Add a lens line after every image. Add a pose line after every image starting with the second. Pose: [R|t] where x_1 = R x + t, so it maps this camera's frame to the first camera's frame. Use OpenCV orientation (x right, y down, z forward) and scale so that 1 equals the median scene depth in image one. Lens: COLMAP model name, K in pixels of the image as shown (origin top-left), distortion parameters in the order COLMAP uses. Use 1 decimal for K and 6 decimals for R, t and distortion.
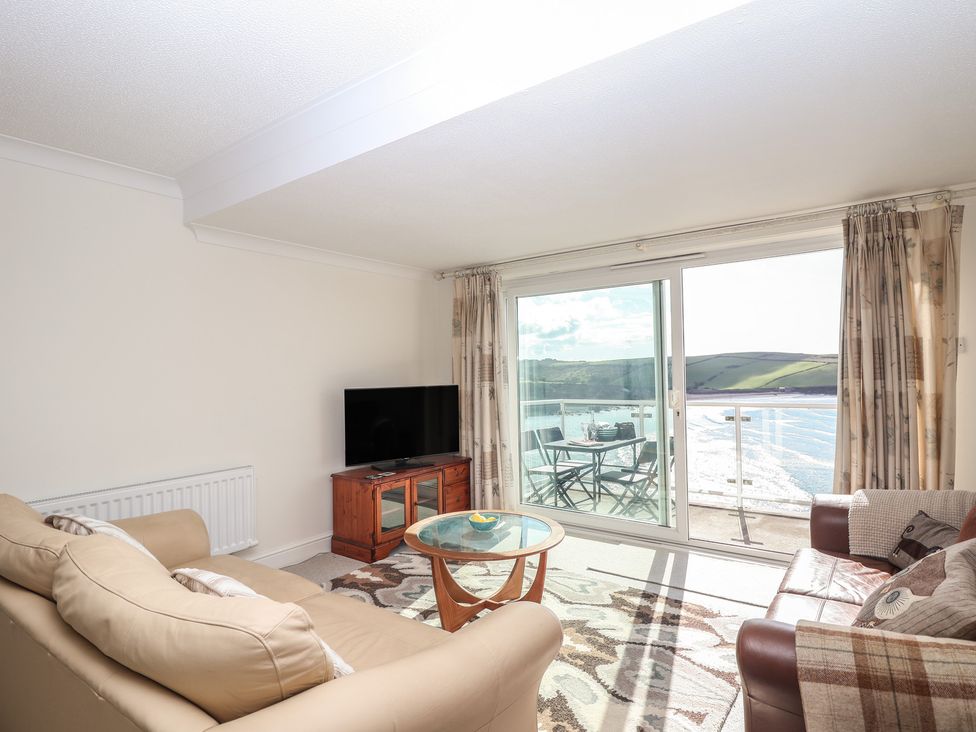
lens RADIAL K [[536.2, 0, 483.6], [0, 536.2, 363.3], [0, 0, 1]] dist [0.006739, 0.000542]
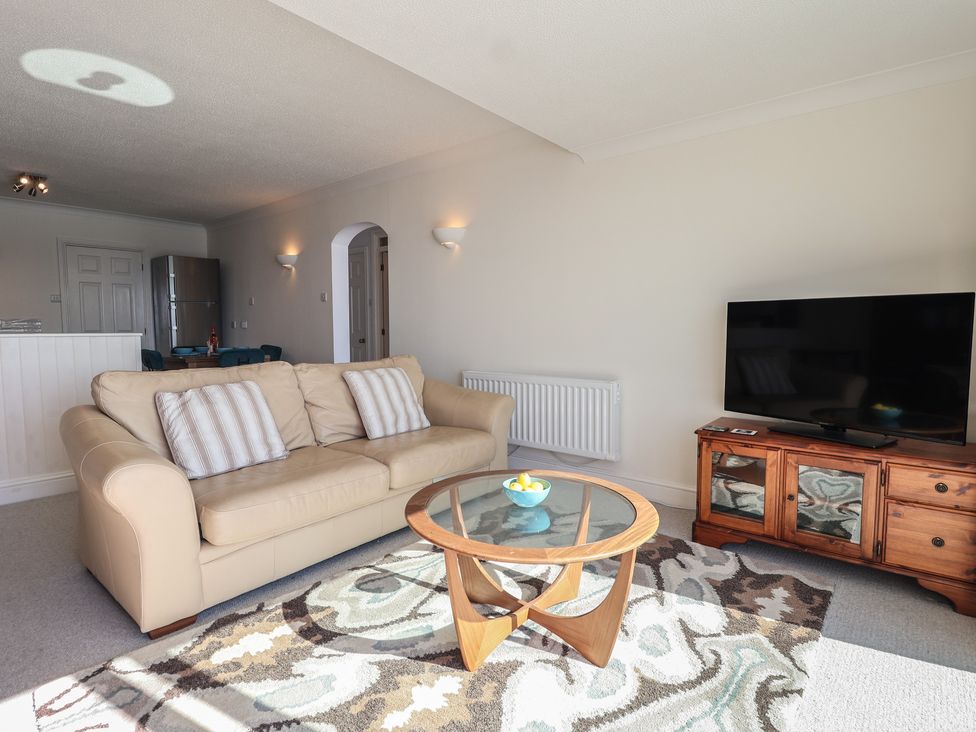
lens RADIAL K [[500.3, 0, 490.8], [0, 500.3, 362.9], [0, 0, 1]] dist [0.003445, 0.000165]
pose [[-0.065265, 0.083940, -0.994331, 0.477182], [0.026623, 0.996247, 0.082354, 0.069483], [0.997513, -0.021097, -0.067255, 0.797806]]
